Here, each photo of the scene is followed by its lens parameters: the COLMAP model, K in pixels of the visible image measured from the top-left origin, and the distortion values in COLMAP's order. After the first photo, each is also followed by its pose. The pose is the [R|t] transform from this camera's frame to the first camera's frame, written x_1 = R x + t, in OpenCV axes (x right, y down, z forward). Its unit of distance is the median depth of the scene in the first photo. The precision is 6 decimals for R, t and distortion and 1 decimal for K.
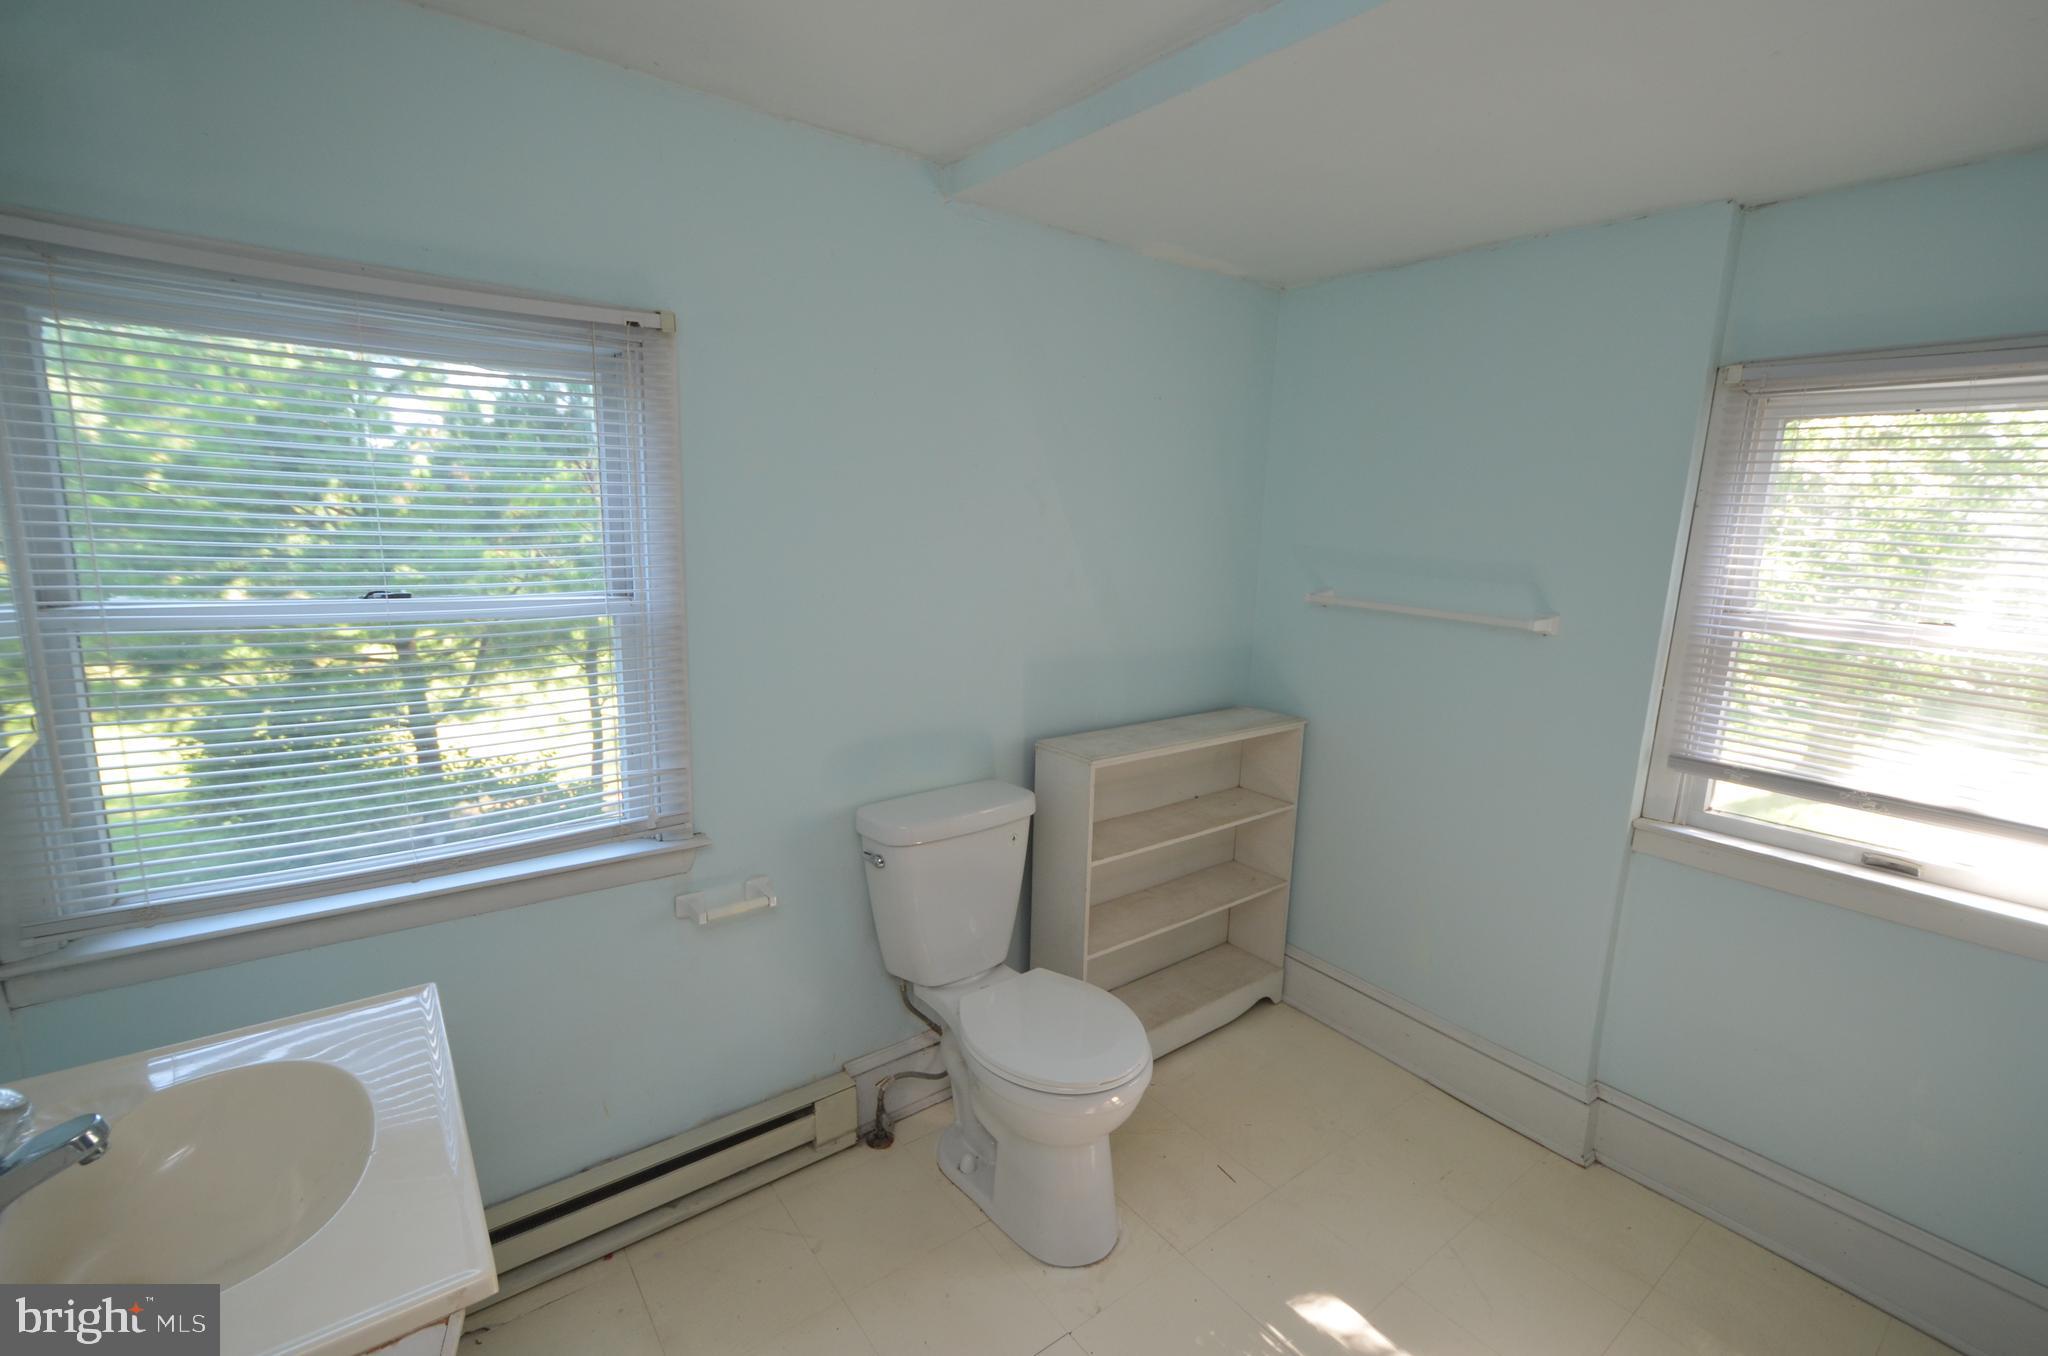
lens RADIAL K [[882.7, 0, 1025.7], [0, 882.7, 688.0], [0, 0, 1]] dist [0.000814, -0.000328]
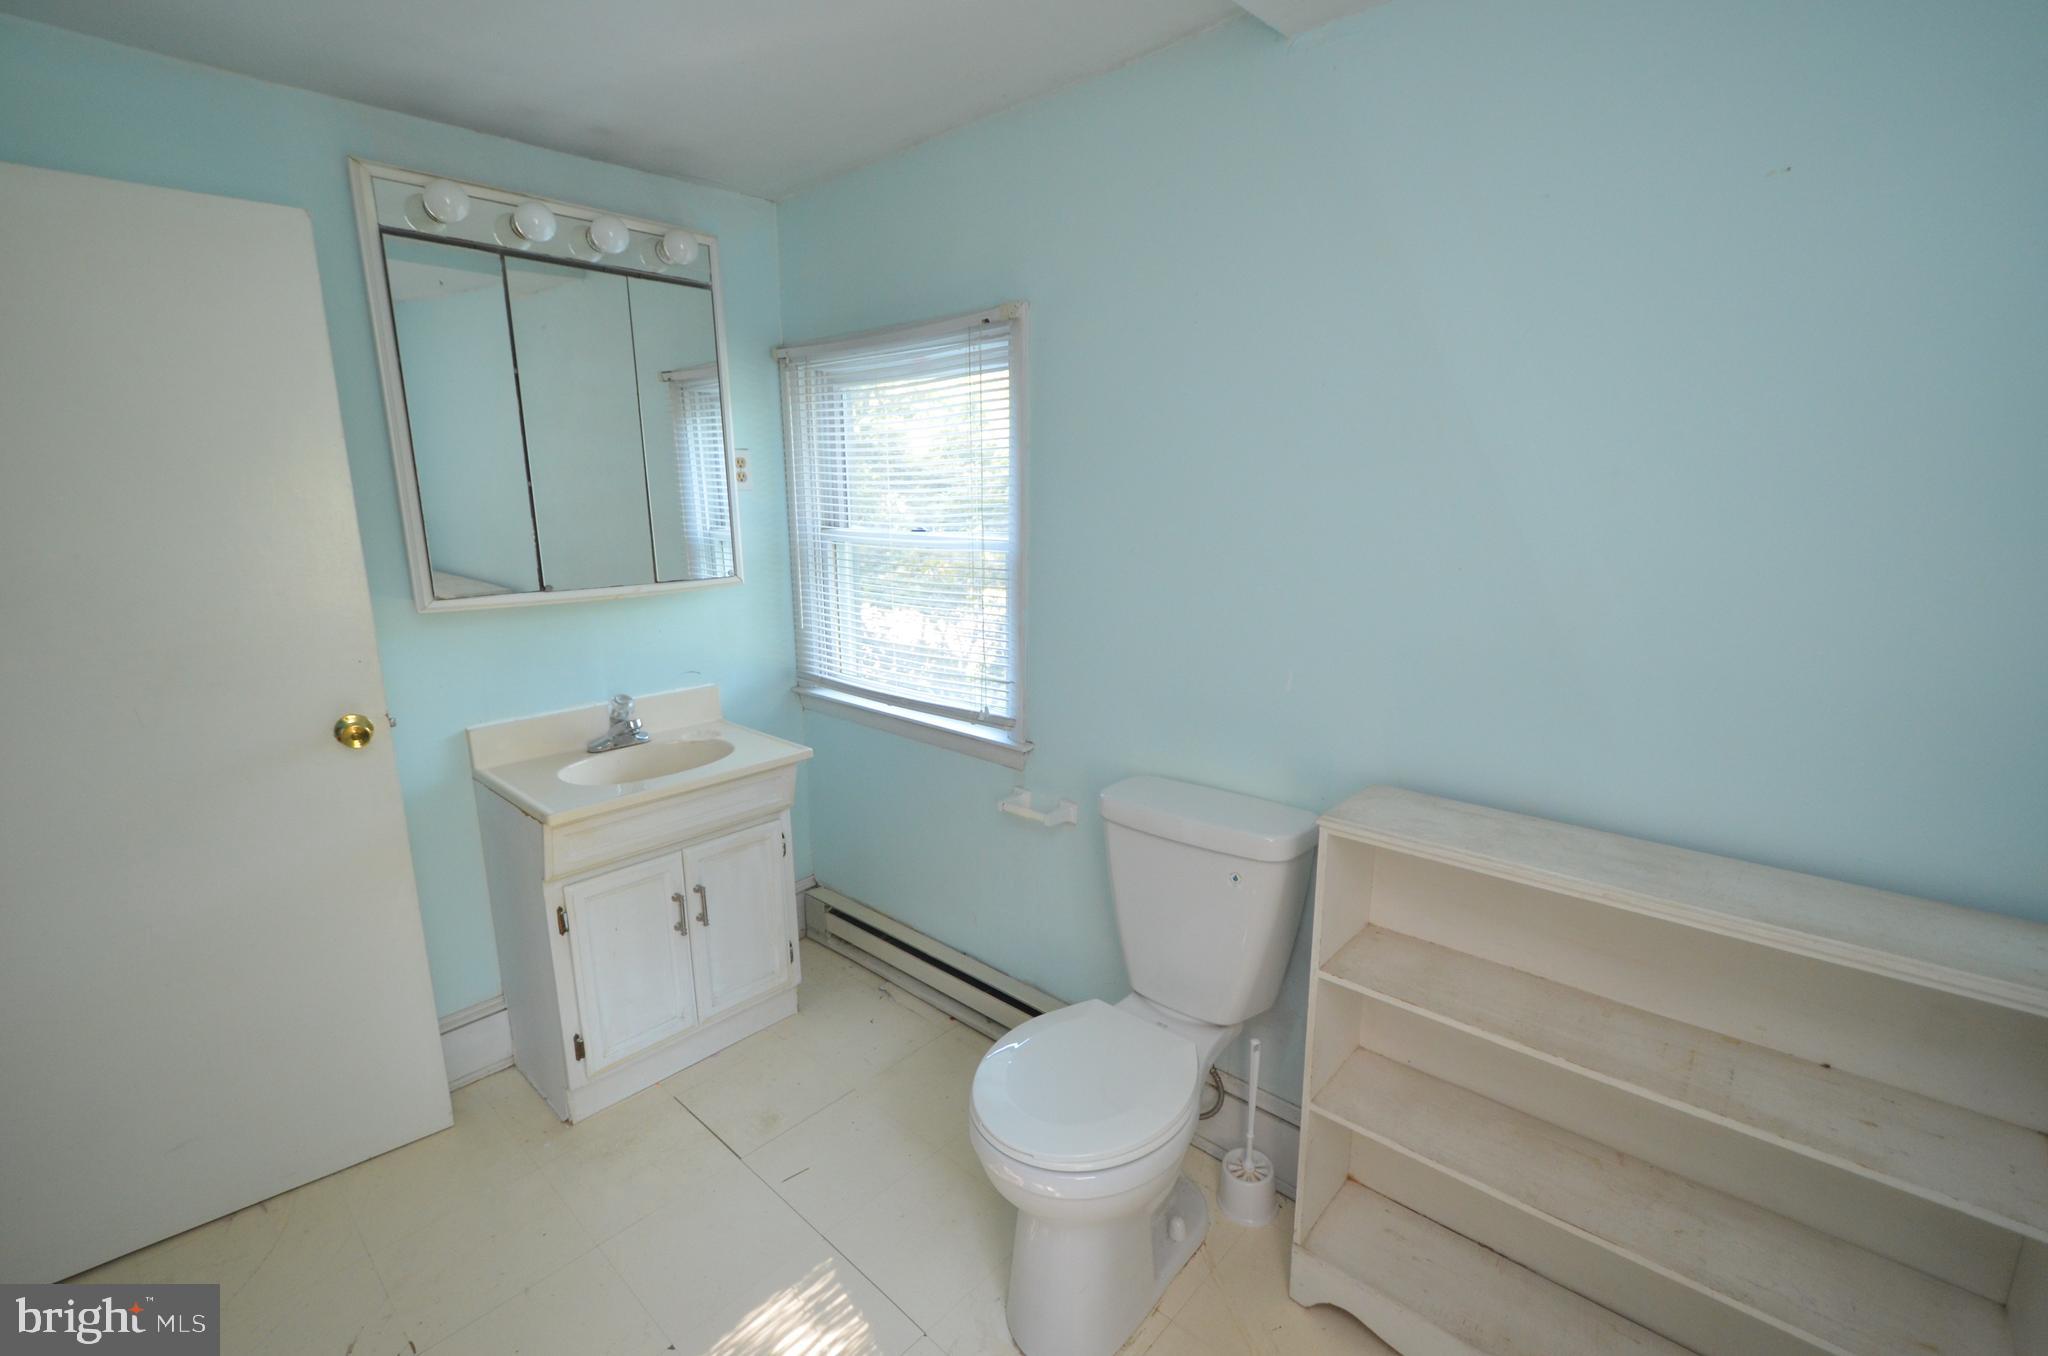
lens RADIAL K [[882.7, 0, 1025.7], [0, 882.7, 688.0], [0, 0, 1]] dist [0.000814, -0.000328]
pose [[0.177003, 0.185697, -0.966533, 0.910625], [-0.173061, 0.972611, 0.155171, -0.105907], [0.968876, 0.139803, 0.204292, 0.880916]]
